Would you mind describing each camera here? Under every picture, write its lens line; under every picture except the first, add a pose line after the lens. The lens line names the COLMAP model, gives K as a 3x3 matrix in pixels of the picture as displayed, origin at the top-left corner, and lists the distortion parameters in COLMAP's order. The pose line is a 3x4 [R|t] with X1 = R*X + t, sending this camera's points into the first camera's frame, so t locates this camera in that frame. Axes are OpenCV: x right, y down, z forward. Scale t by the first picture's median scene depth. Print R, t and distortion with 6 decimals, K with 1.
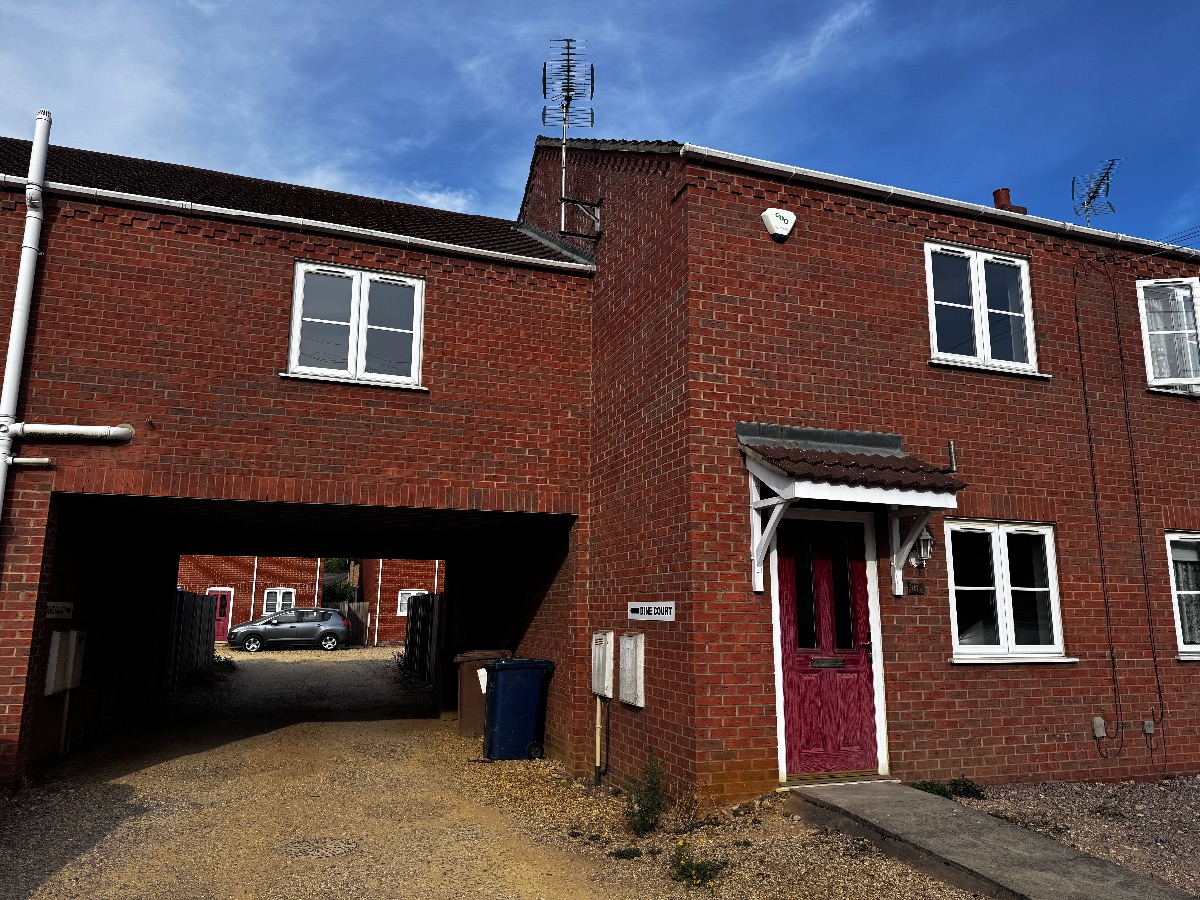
lens RADIAL K [[859.5, 0, 600.0], [0, 859.5, 450.0], [0, 0, 1]] dist [0.003065, -0.003447]
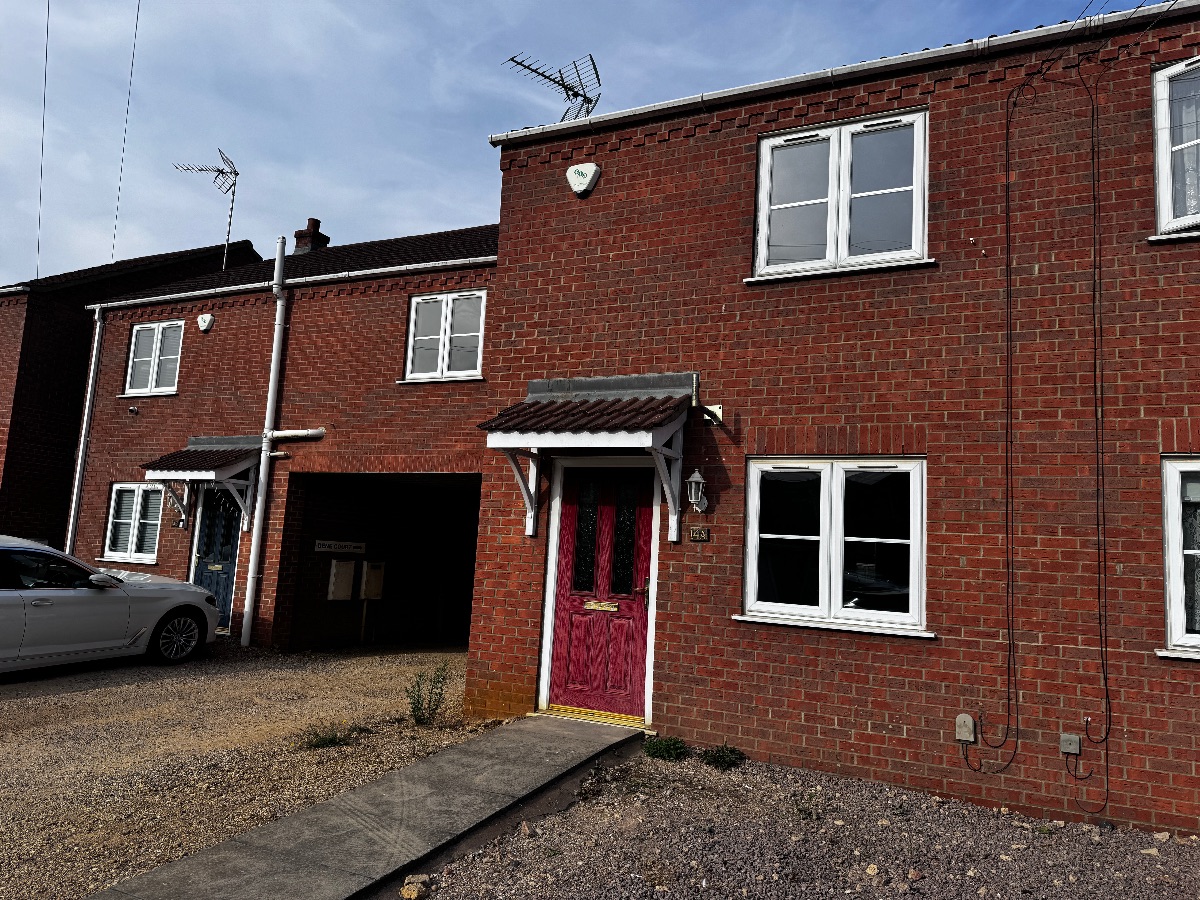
lens RADIAL K [[826.0, 0, 603.1], [0, 826.0, 458.3], [0, 0, 1]] dist [0.054147, -0.051666]
pose [[0.713518, -0.055113, -0.698466, 0.858204], [0.083511, 0.996484, 0.006682, 0.059774], [0.695642, -0.063098, 0.715612, 0.279402]]
